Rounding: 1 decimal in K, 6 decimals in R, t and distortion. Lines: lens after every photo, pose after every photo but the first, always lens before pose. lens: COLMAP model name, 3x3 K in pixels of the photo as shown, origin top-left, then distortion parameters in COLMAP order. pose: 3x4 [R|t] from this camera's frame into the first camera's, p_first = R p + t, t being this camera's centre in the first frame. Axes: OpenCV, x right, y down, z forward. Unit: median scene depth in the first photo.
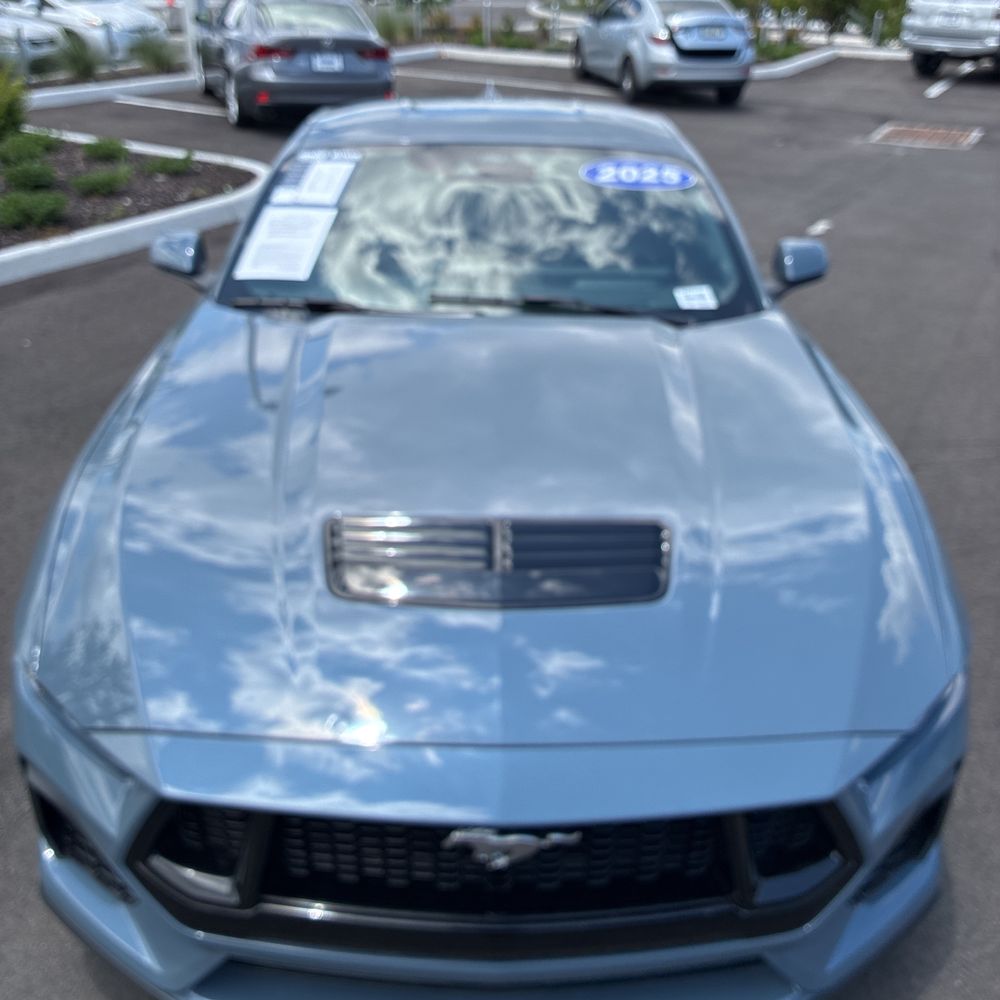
lens RADIAL K [[1028.0, 0, 498.1], [0, 1028.0, 501.2], [0, 0, 1]] dist [0.001487, 0.000000]
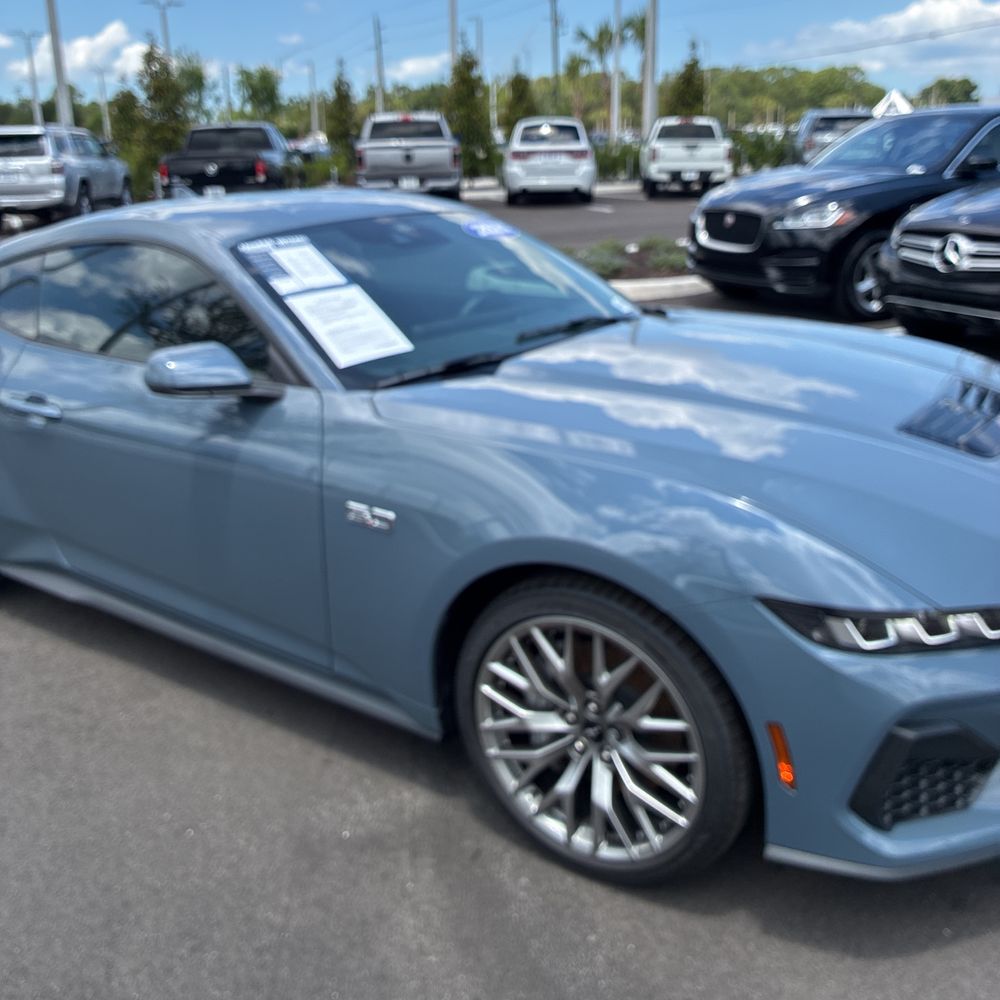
lens RADIAL K [[1028.0, 0, 498.1], [0, 1028.0, 491.3], [0, 0, 1]] dist [0.001487, 0.000000]
pose [[0.578440, -0.285292, 0.764209, -0.205005], [0.400229, 0.915591, 0.038867, -0.022783], [-0.710791, 0.283376, 0.643796, 0.083330]]
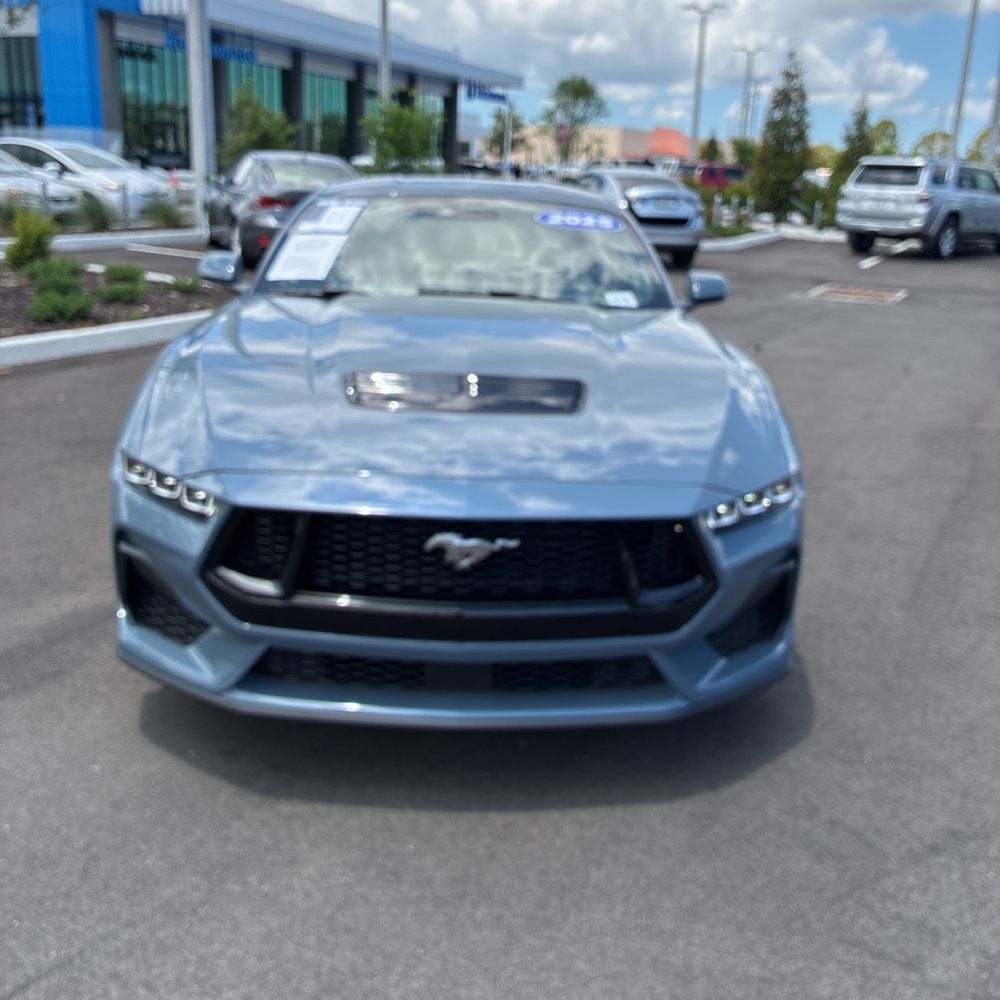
lens RADIAL K [[1028.0, 0, 498.9], [0, 1028.0, 506.1], [0, 0, 1]] dist [0.001487, 0.000000]
pose [[0.999521, 0.016967, 0.025882, 0.001567], [-0.012446, 0.986086, -0.165771, 0.063842], [-0.028334, 0.165370, 0.985825, -0.054940]]
